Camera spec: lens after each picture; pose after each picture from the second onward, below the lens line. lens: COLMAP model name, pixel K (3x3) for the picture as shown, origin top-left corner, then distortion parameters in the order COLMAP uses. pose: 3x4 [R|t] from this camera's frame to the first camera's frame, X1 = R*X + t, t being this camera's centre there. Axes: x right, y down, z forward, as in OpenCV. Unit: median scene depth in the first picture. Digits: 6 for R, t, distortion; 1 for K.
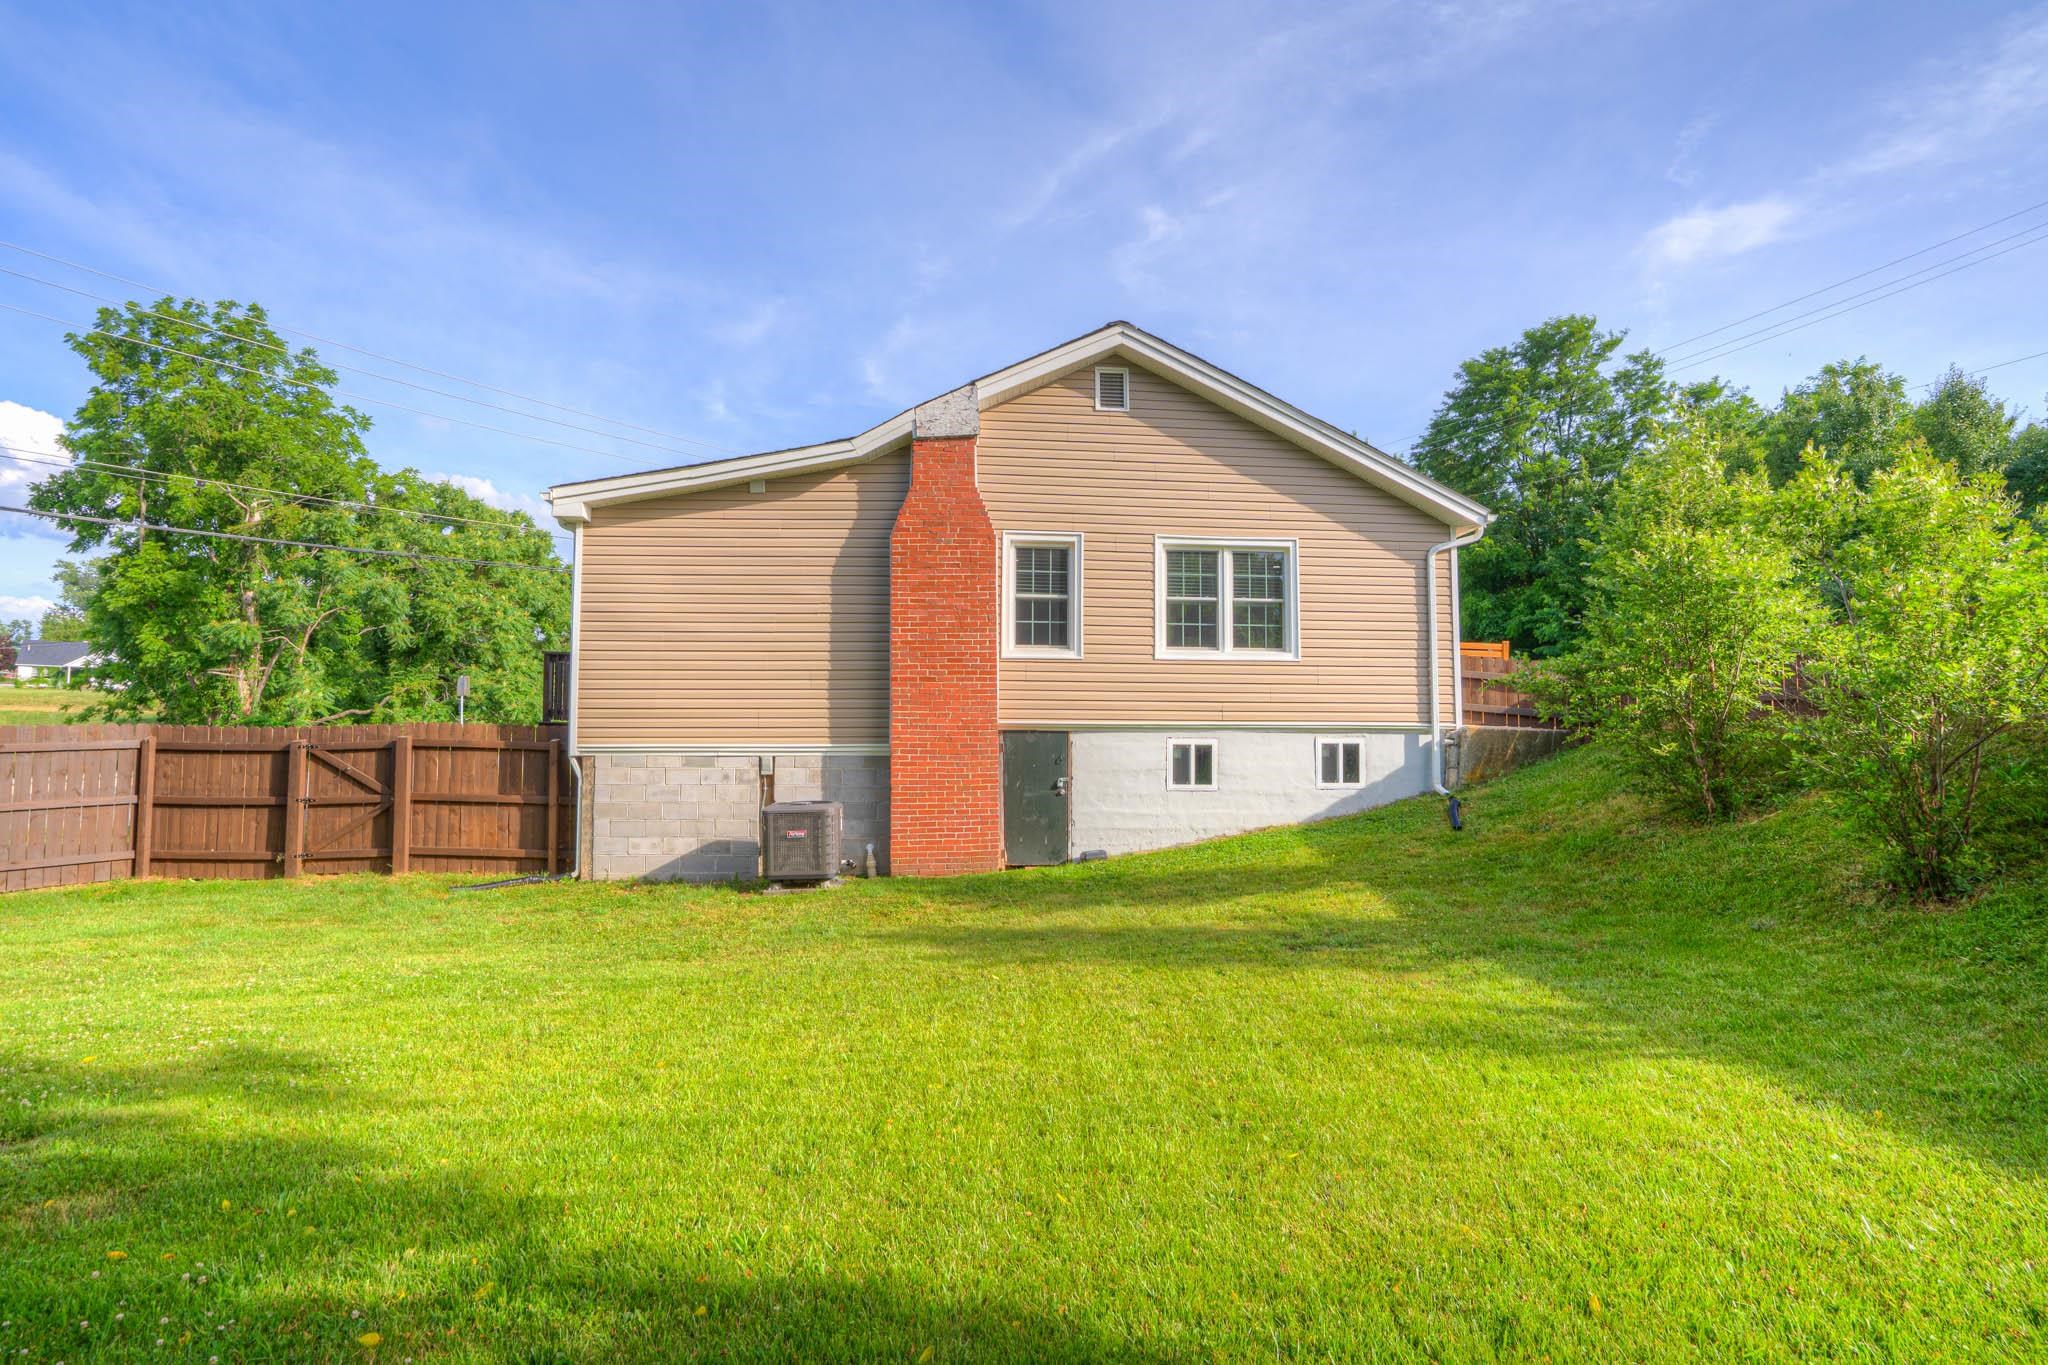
lens RADIAL K [[1038.4, 0, 991.0], [0, 1038.4, 670.4], [0, 0, 1]] dist [-0.058049, 0.030400]
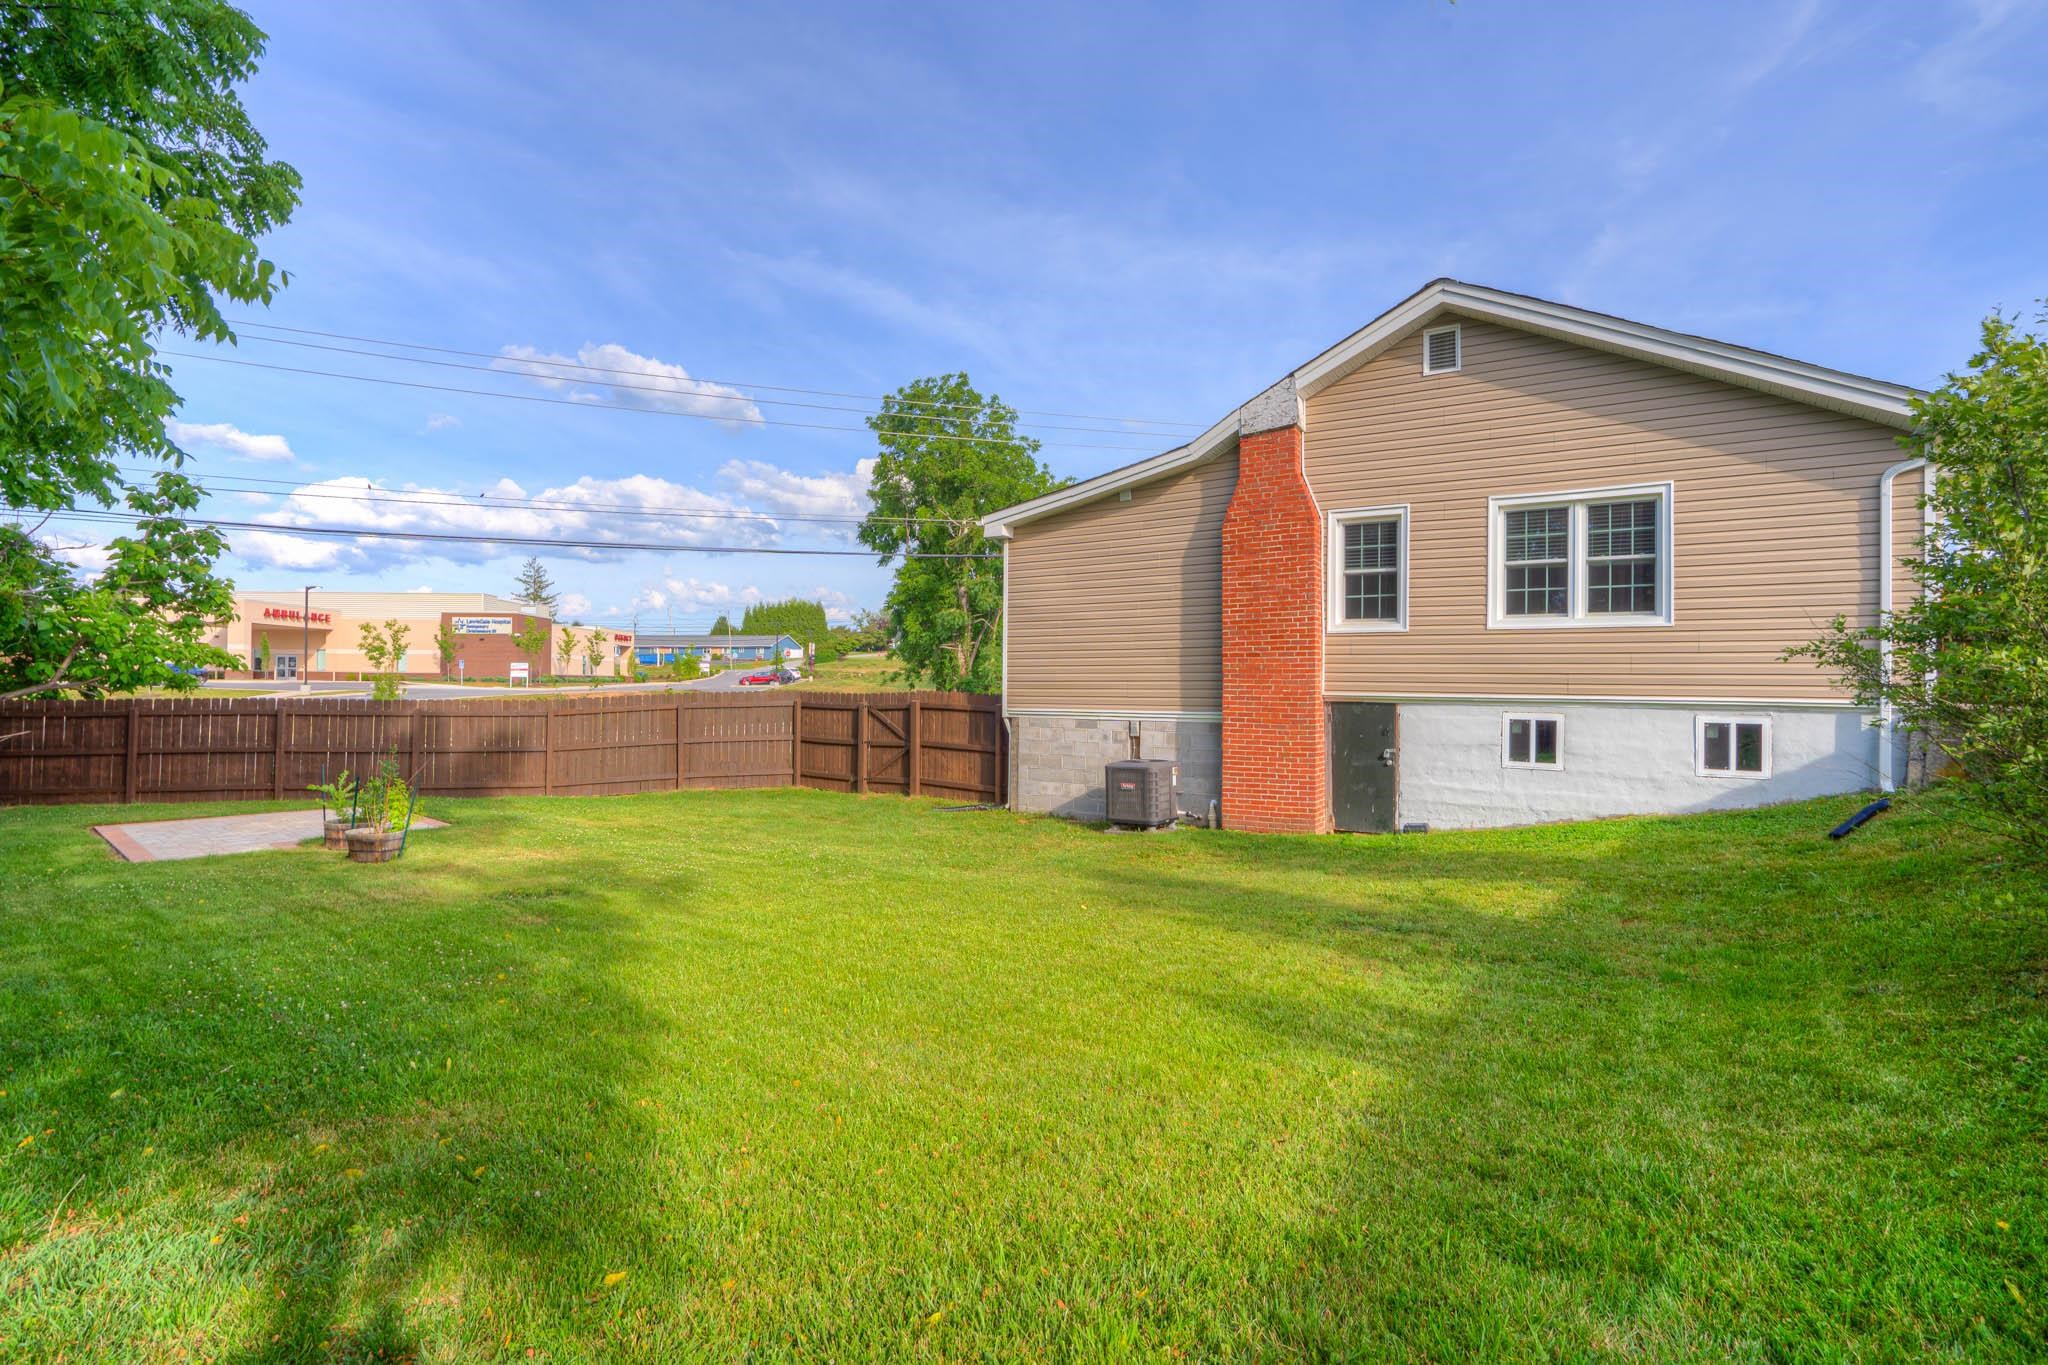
lens RADIAL K [[1015.5, 0, 1008.5], [0, 1015.5, 672.7], [0, 0, 1]] dist [-0.056505, 0.024481]
pose [[0.753882, -0.003404, -0.657001, 0.431179], [0.036128, 0.998688, 0.036282, -0.020180], [0.656016, -0.051089, 0.753016, 0.017015]]
